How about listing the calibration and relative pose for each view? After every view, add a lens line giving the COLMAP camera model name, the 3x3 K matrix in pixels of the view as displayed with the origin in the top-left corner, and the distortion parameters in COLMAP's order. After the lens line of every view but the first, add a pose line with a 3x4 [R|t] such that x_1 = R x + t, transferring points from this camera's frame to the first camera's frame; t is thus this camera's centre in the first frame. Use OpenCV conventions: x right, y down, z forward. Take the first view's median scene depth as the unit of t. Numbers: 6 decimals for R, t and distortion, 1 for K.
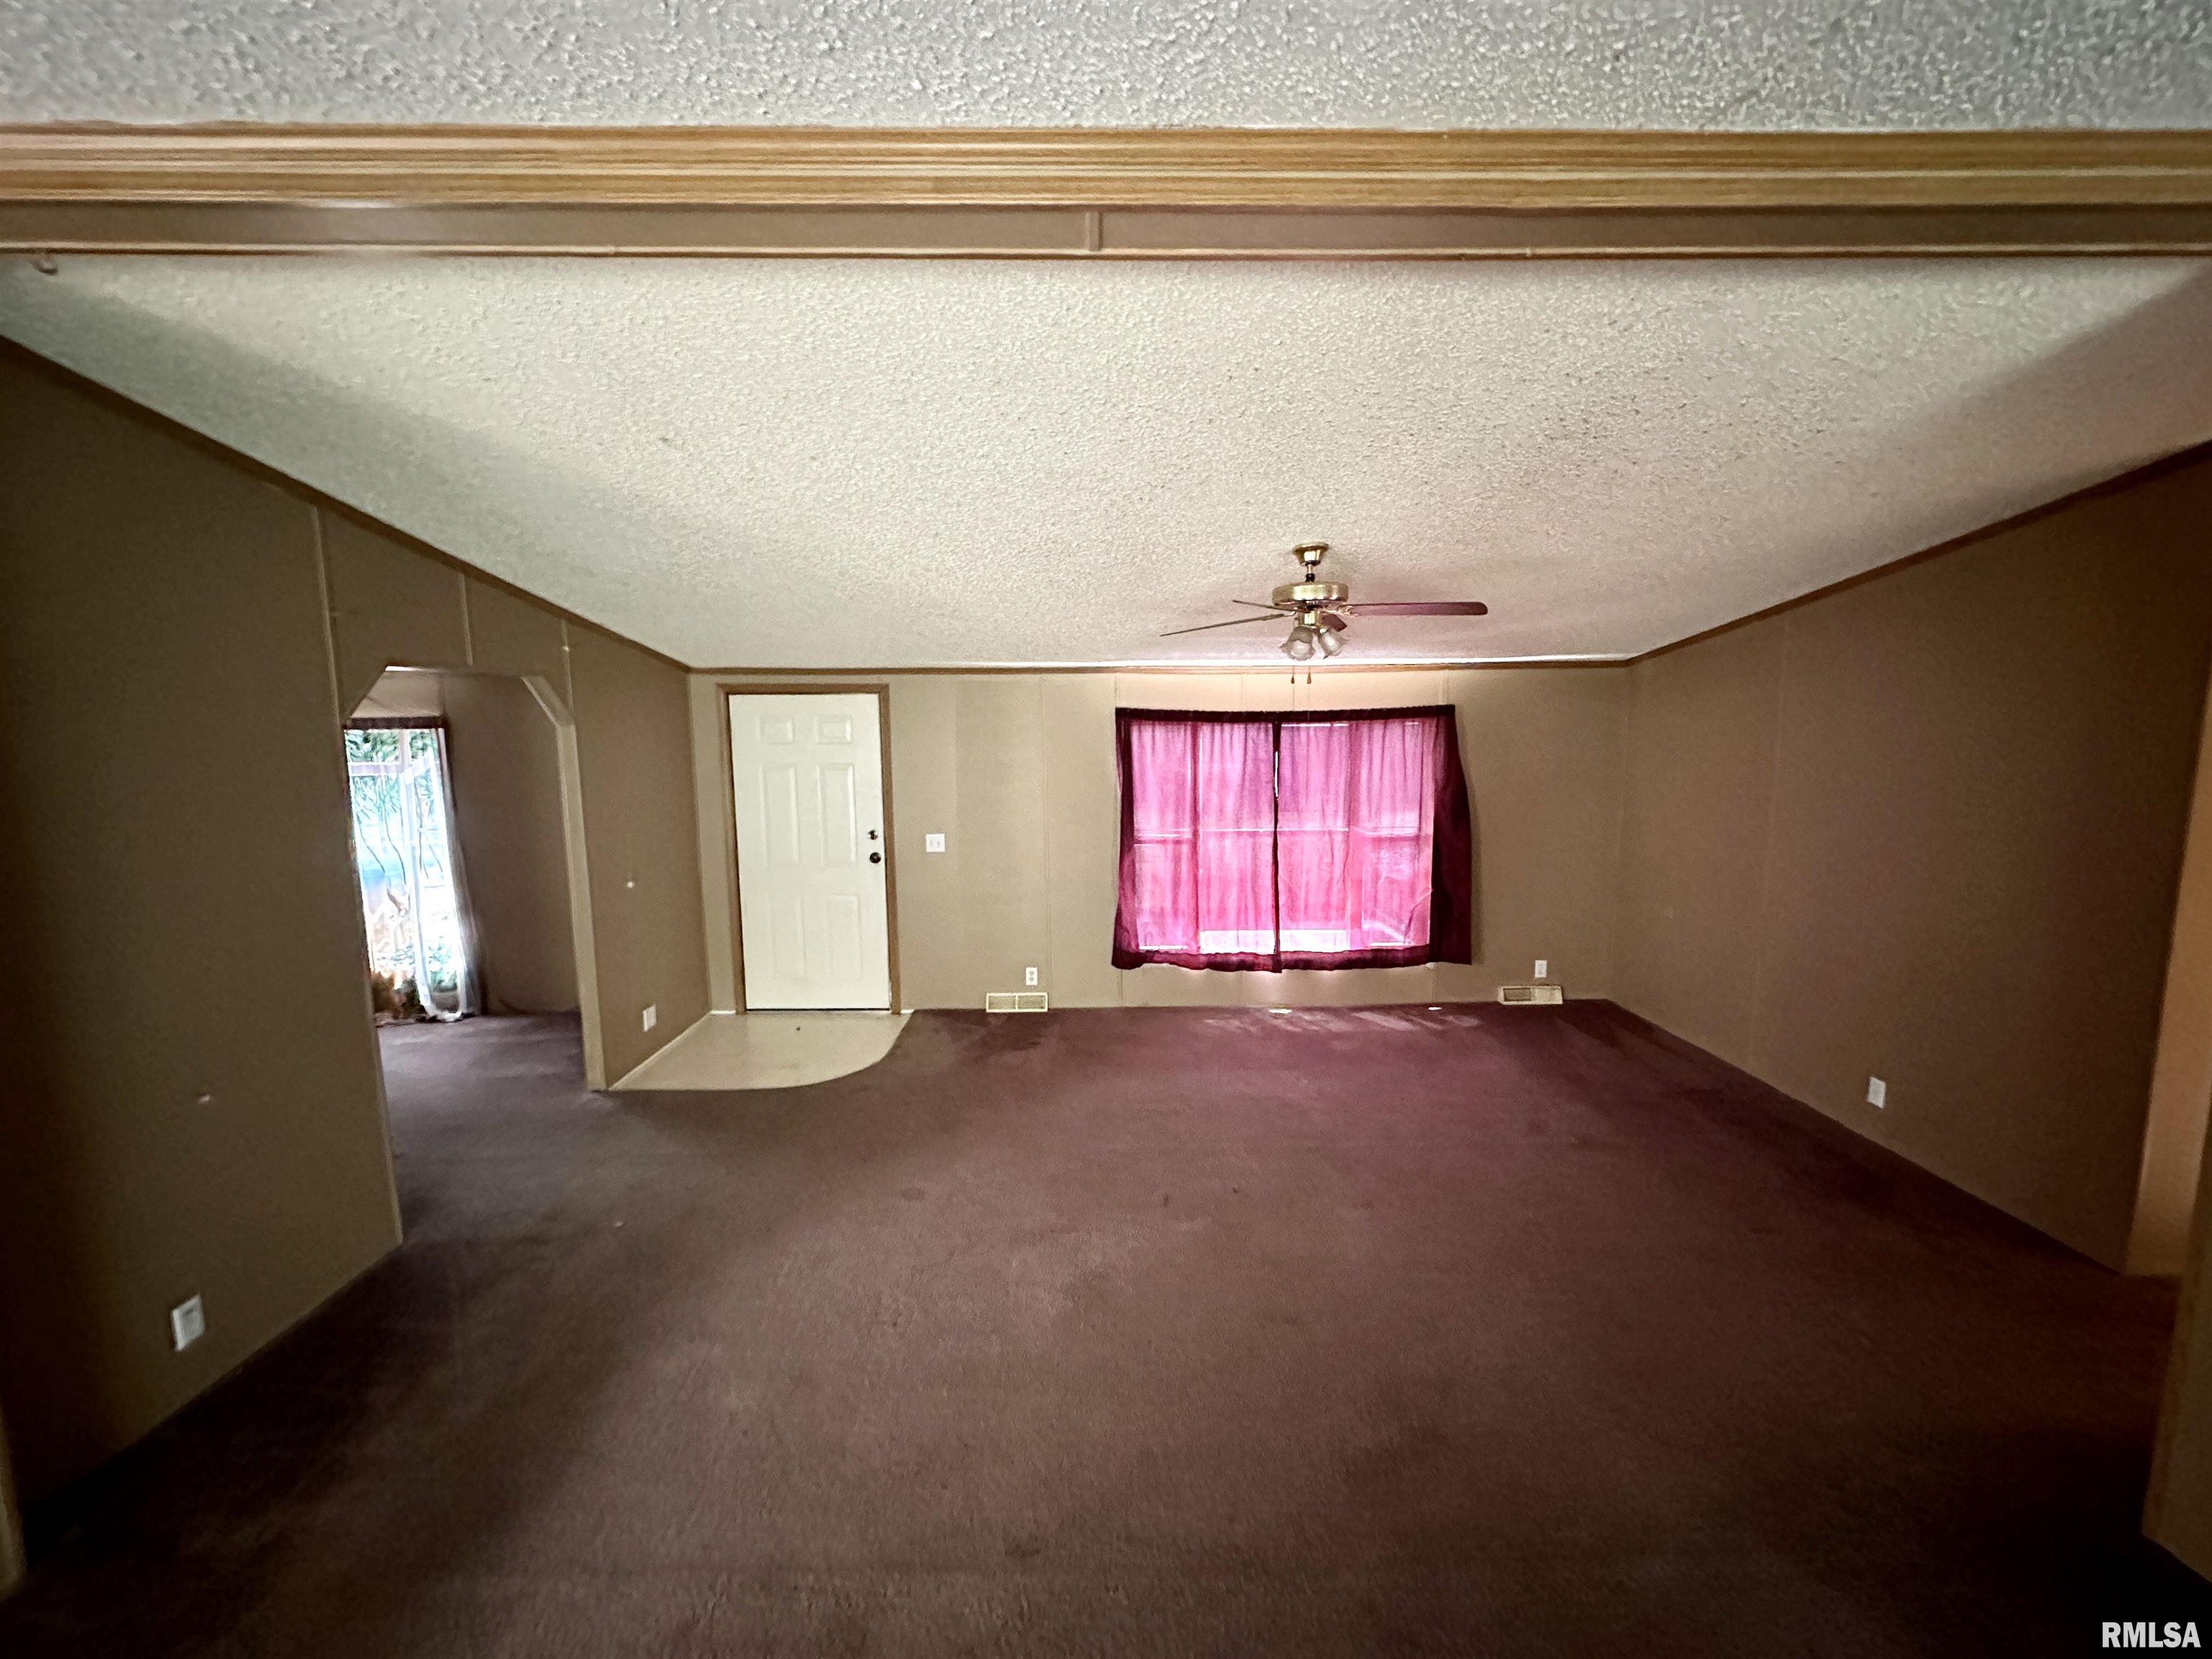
lens RADIAL K [[881.5, 0, 1106.0], [0, 881.5, 829.5], [0, 0, 1]] dist [-0.008293, 0.000548]
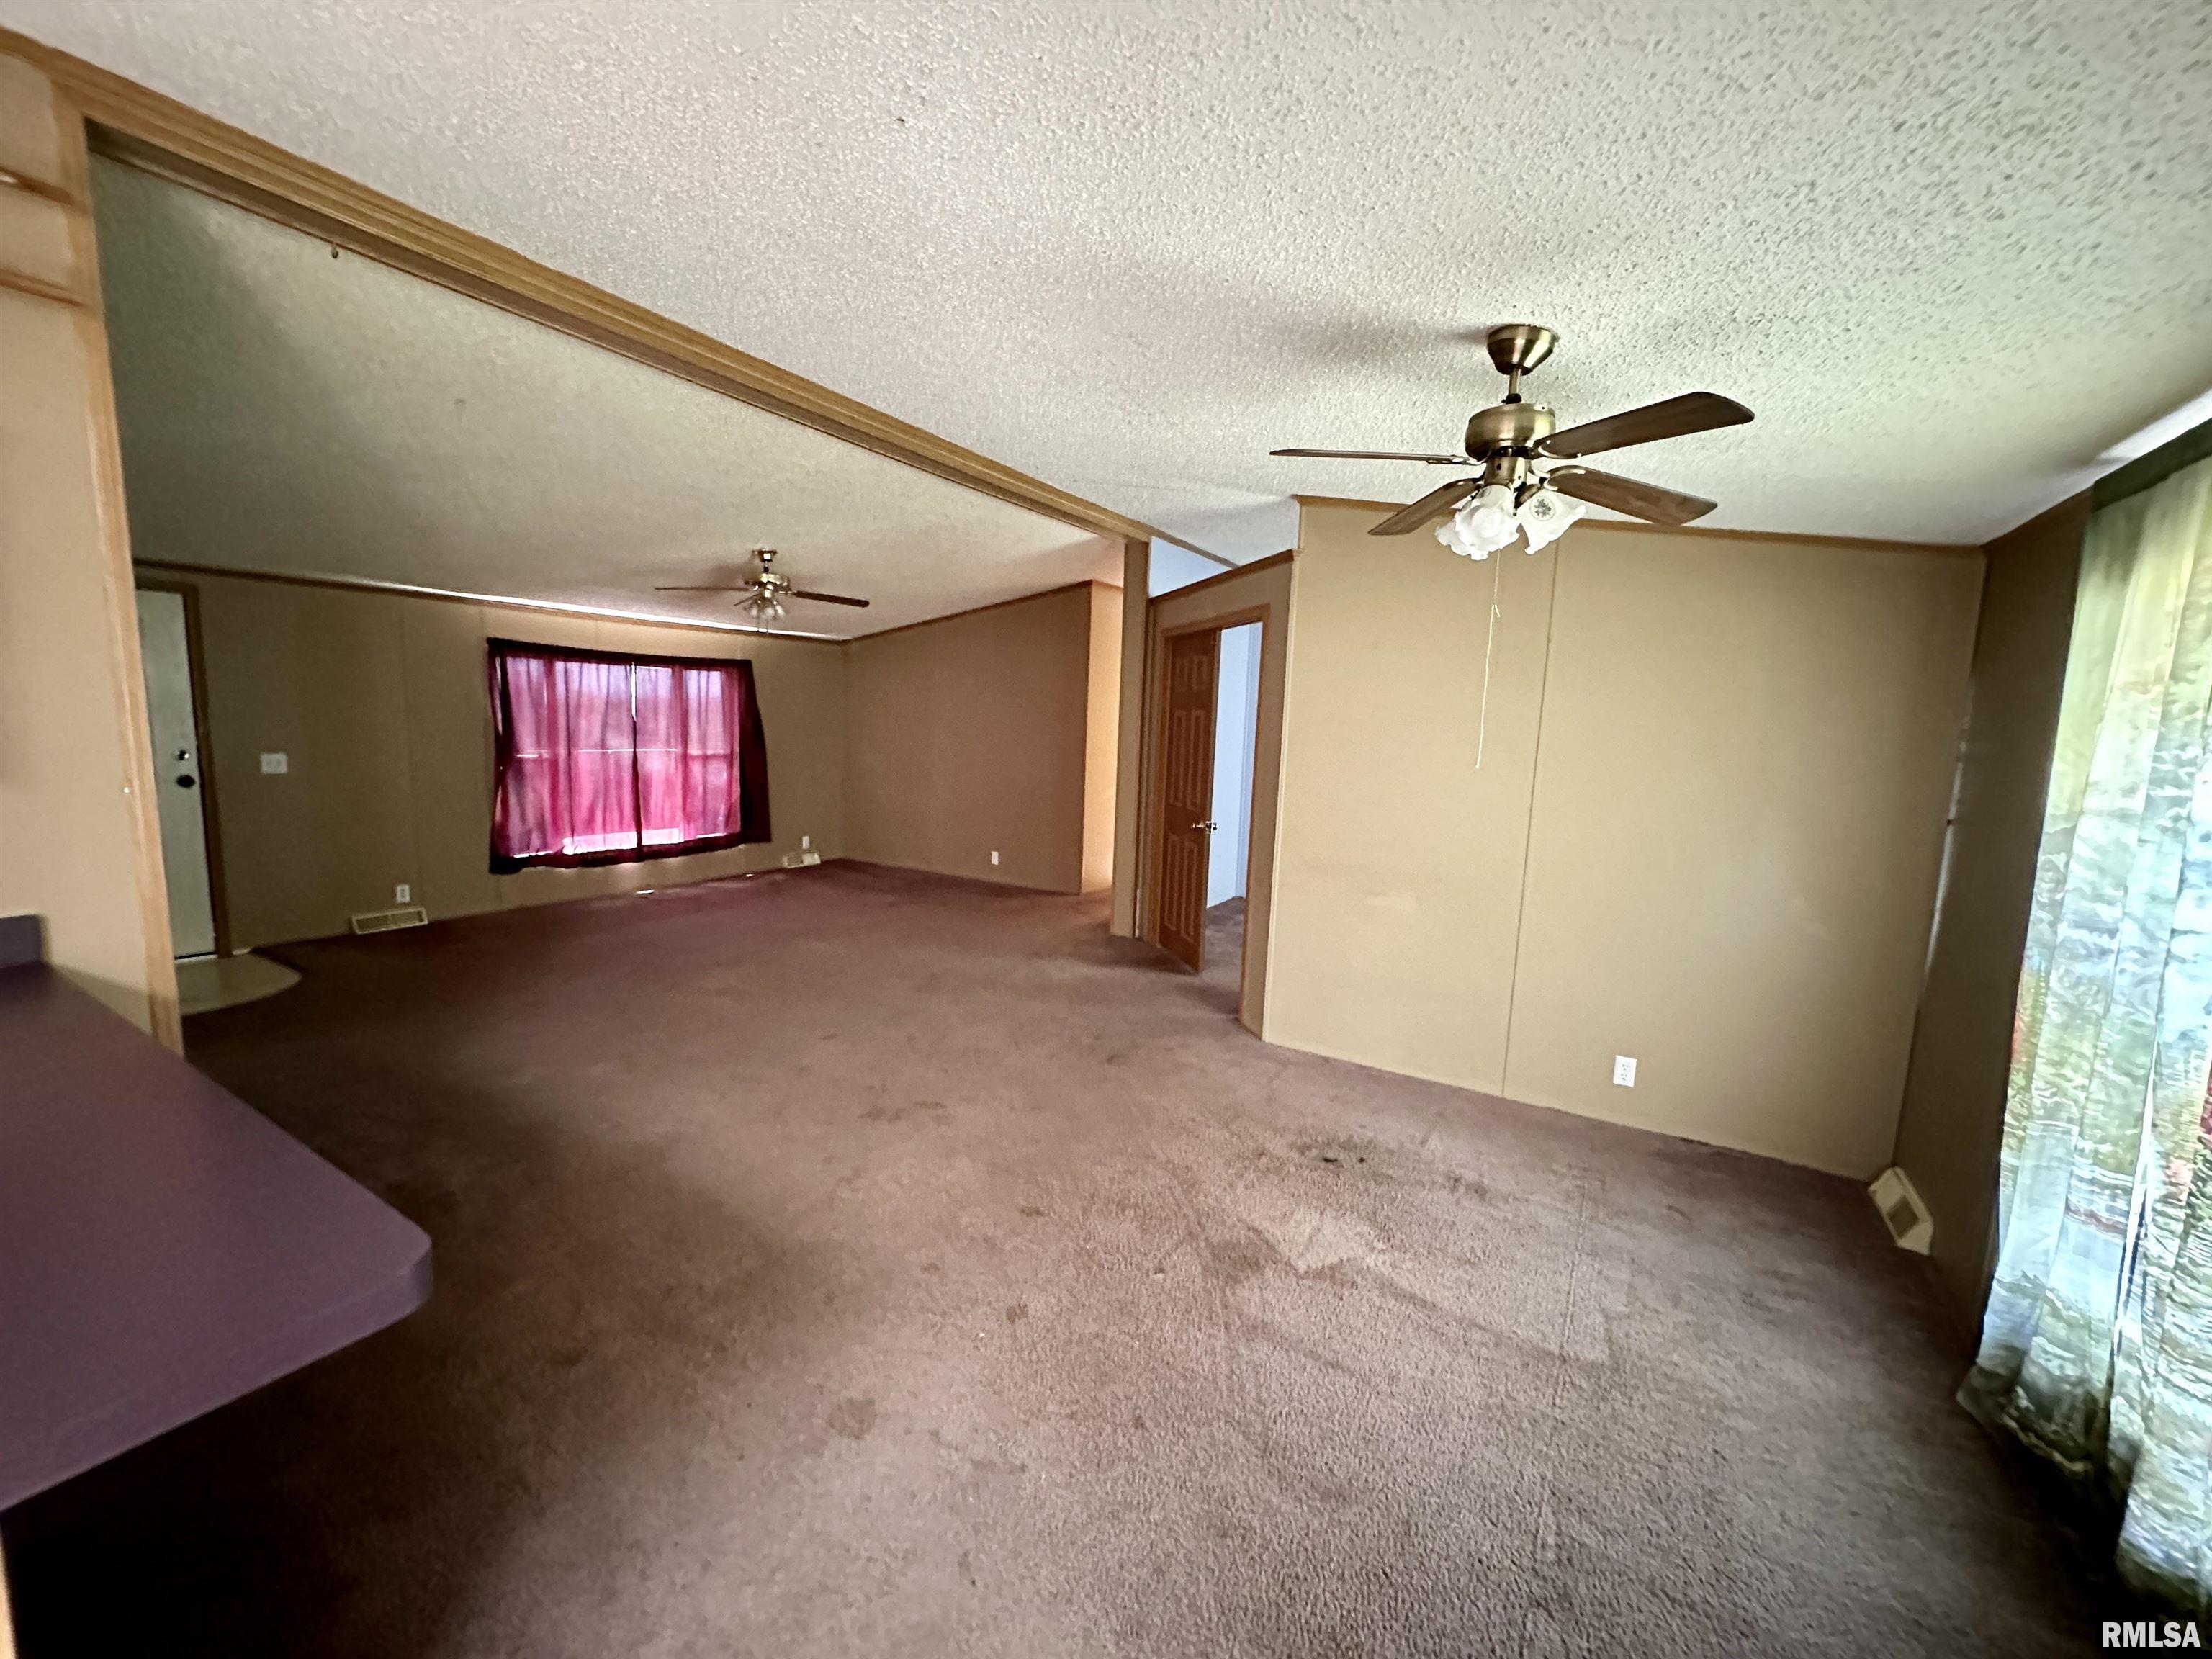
lens RADIAL K [[881.5, 0, 1106.0], [0, 881.5, 829.5], [0, 0, 1]] dist [-0.008293, 0.000548]
pose [[0.523436, -0.077356, 0.848546, -0.532457], [0.060000, 0.996745, 0.053855, 0.089252], [-0.849950, 0.022723, 0.526374, -0.241465]]
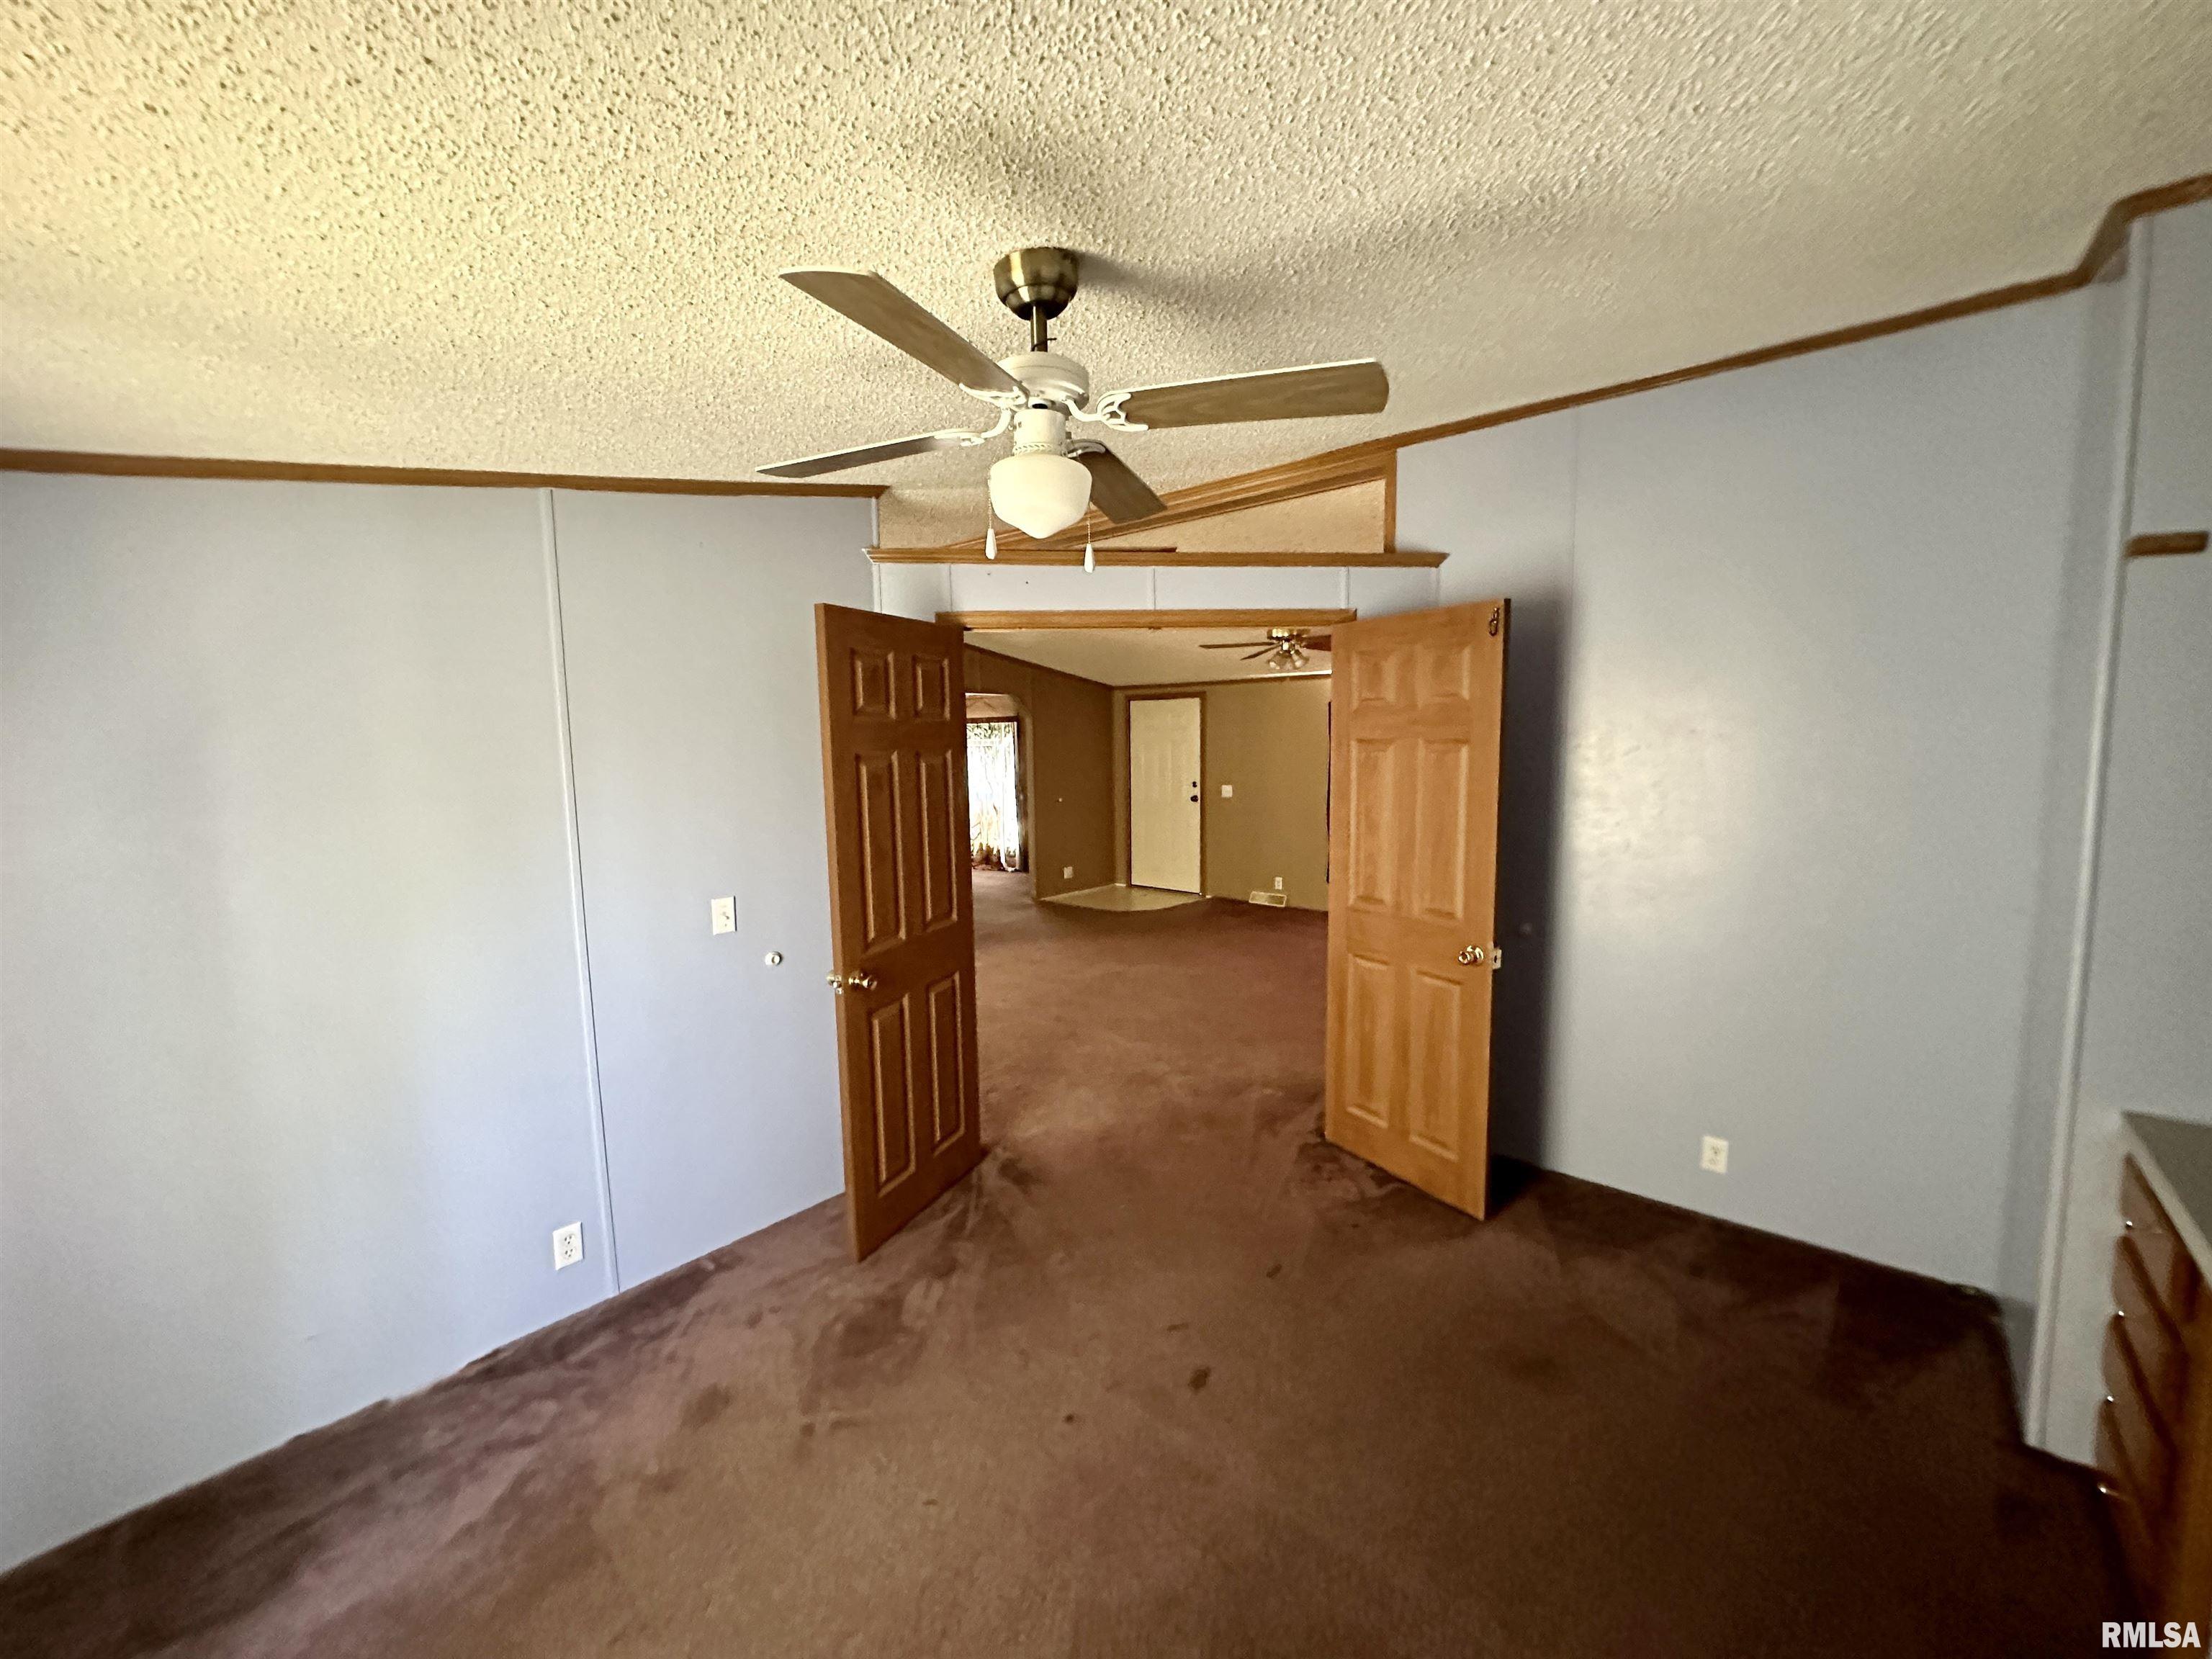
lens RADIAL K [[881.5, 0, 1106.0], [0, 881.5, 829.5], [0, 0, 1]] dist [-0.008293, 0.000548]
pose [[0.745790, 0.068632, -0.662636, 0.705276], [-0.064769, 0.997437, 0.030412, 0.050642], [0.663025, 0.020237, 0.748324, -0.328651]]
